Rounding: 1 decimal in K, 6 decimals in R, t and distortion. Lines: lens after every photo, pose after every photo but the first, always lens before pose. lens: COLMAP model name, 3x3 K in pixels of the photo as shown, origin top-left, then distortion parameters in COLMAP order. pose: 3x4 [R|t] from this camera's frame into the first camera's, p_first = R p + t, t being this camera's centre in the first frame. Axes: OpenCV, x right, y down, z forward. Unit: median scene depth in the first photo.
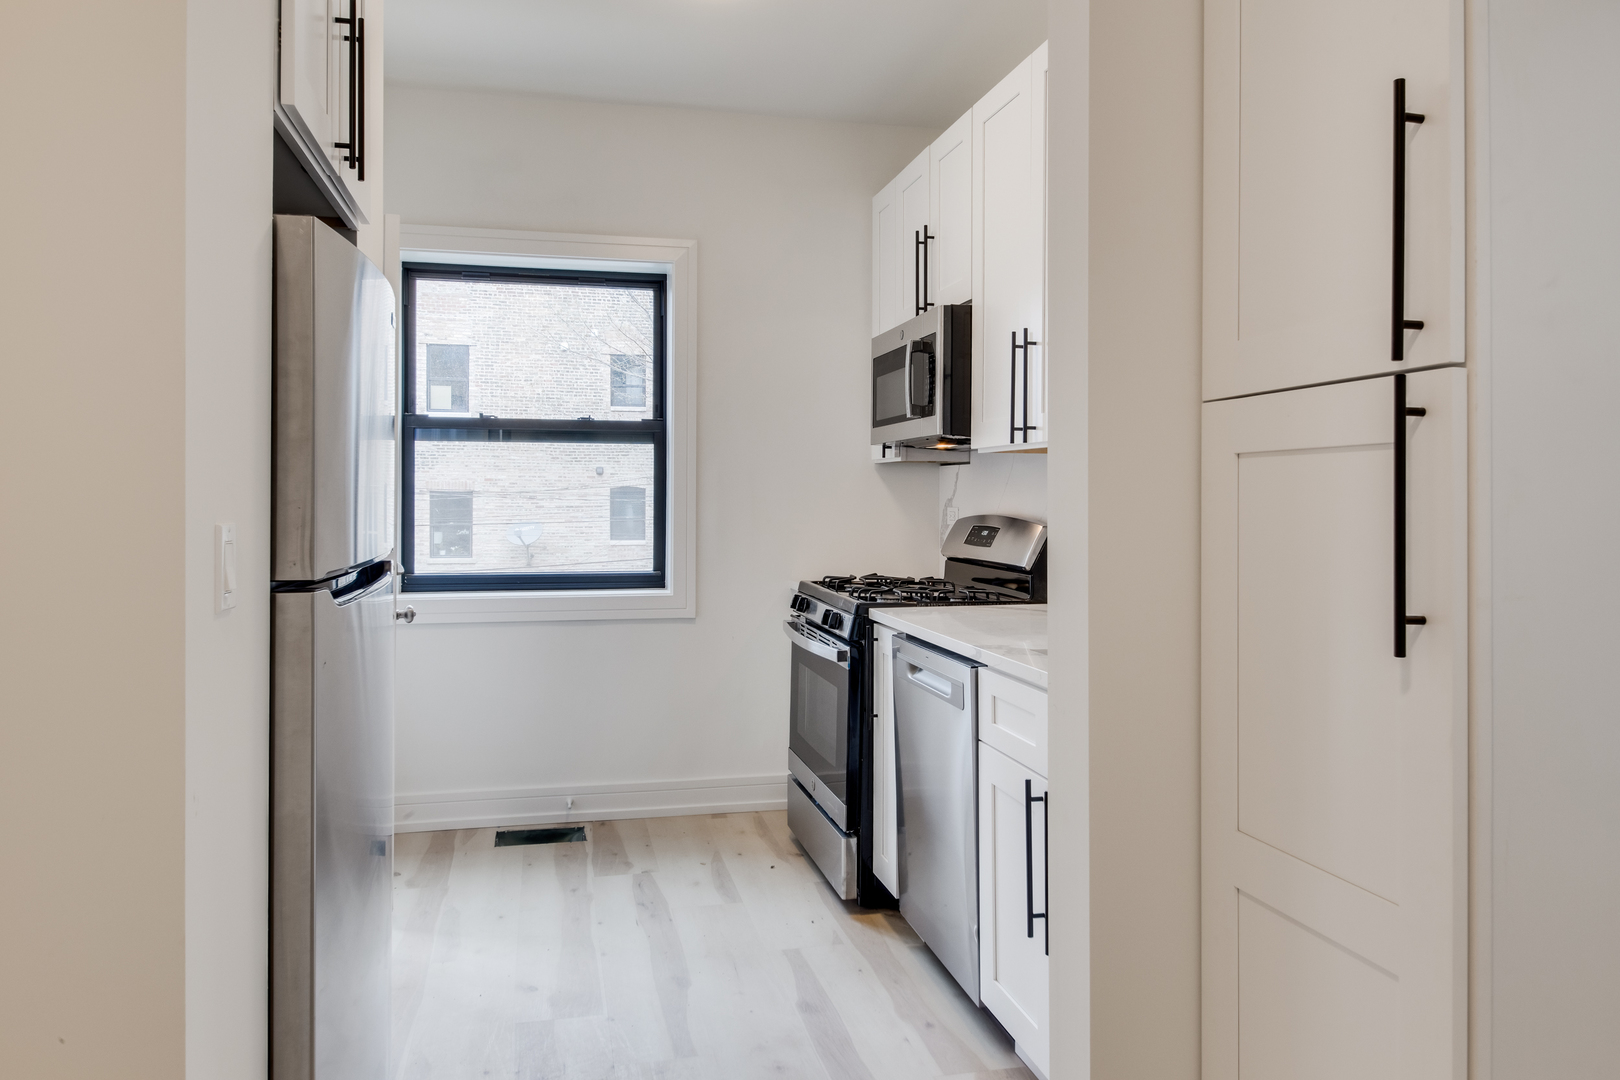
lens RADIAL K [[1108.8, 0, 811.6], [0, 1108.8, 489.1], [0, 0, 1]] dist [0.000577, -0.000317]
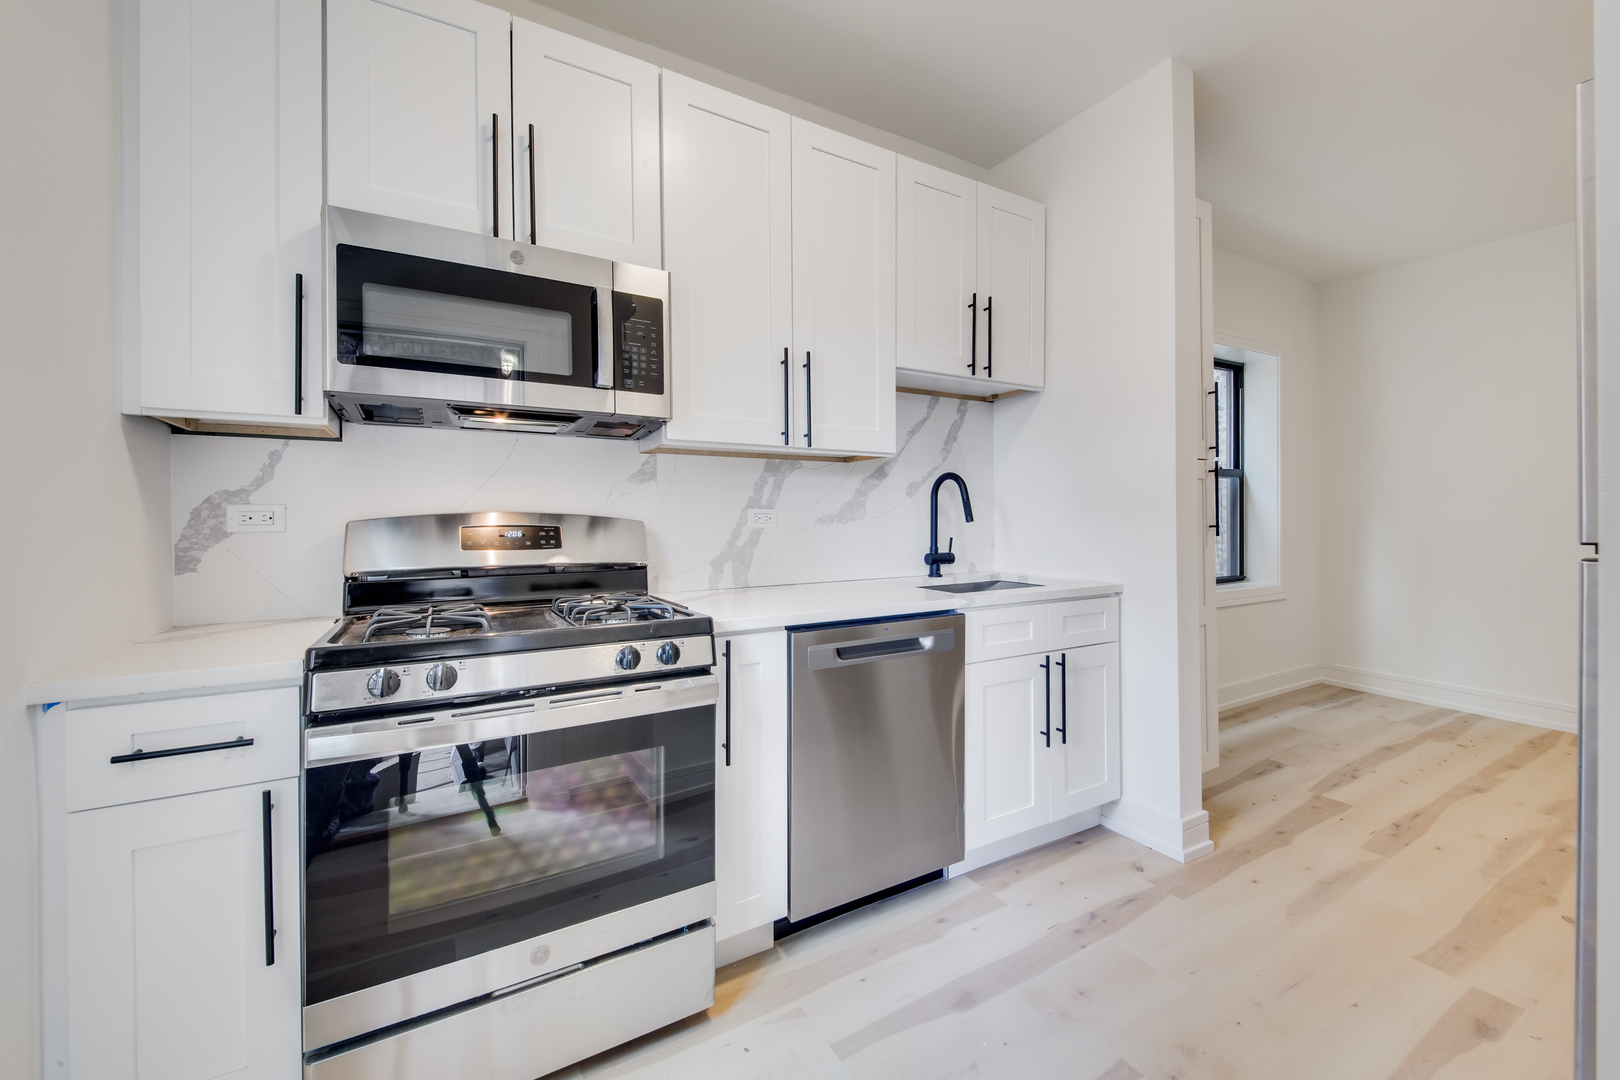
lens RADIAL K [[623.1, 0, 826.4], [0, 623.1, 519.8], [0, 0, 1]] dist [0.022065, -0.000291]
pose [[-0.293435, 0.002690, 0.955975, -0.365455], [0.001637, 0.999996, -0.002311, 0.031165], [-0.955978, 0.000887, -0.293438, 0.931680]]
